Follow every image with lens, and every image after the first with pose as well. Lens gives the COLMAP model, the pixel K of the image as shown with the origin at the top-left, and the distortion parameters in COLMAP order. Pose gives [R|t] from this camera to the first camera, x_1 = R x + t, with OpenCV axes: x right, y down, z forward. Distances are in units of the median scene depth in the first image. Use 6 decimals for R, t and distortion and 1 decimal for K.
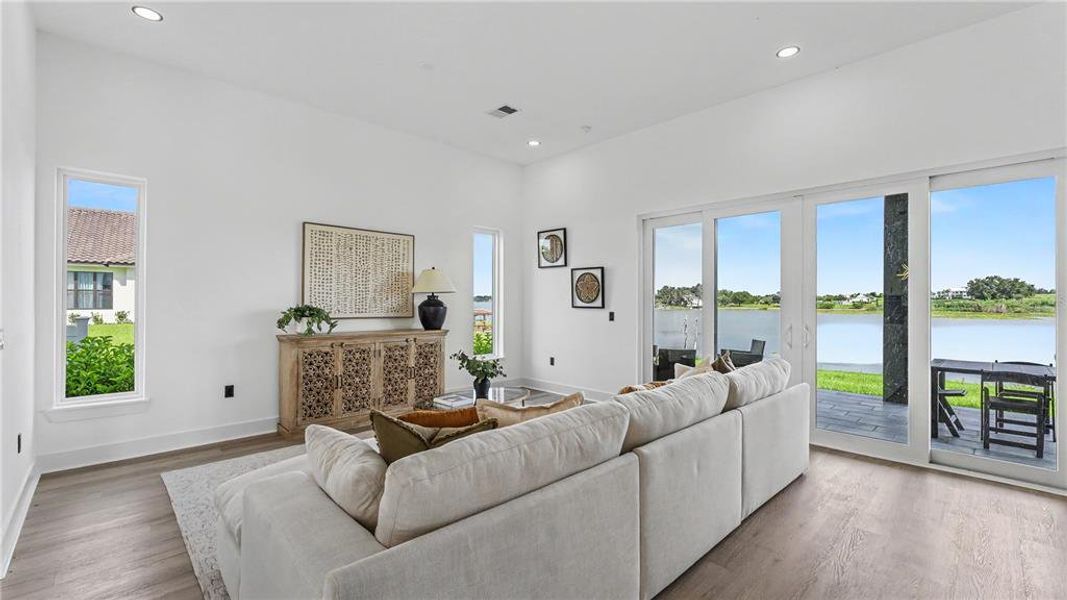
lens RADIAL K [[446.1, 0, 535.1], [0, 446.1, 302.0], [0, 0, 1]] dist [0.000300, 0.000097]
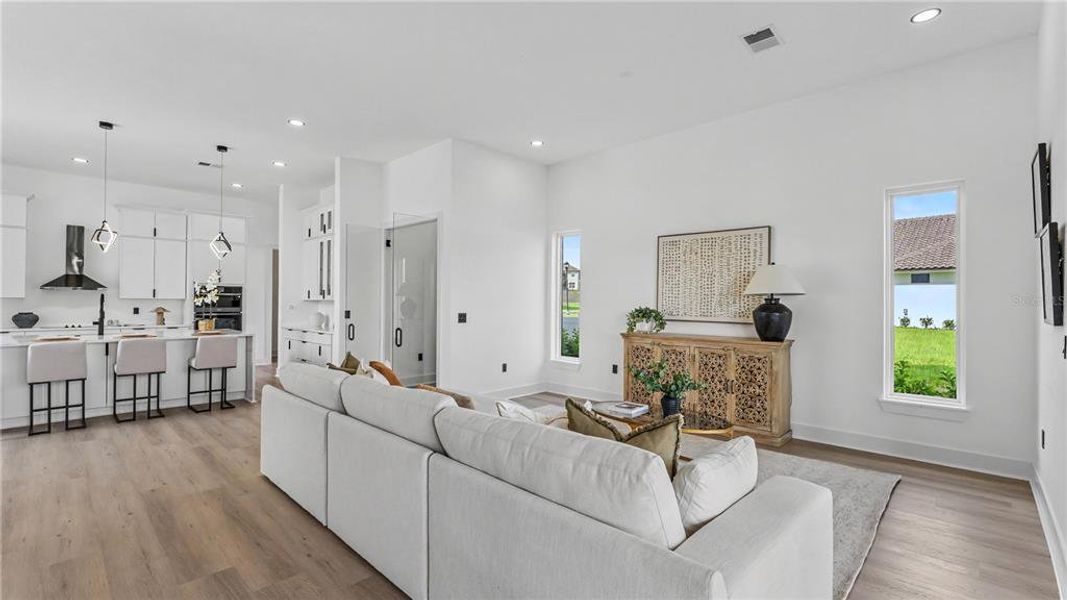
lens RADIAL K [[464.5, 0, 533.5], [0, 464.5, 300.0], [0, 0, 1]] dist [0.000567, 0.000028]
pose [[0.032809, -0.006850, -0.999438, 0.590775], [-0.009617, 0.999928, -0.007169, -0.001231], [0.999415, 0.009847, 0.032741, 0.552609]]
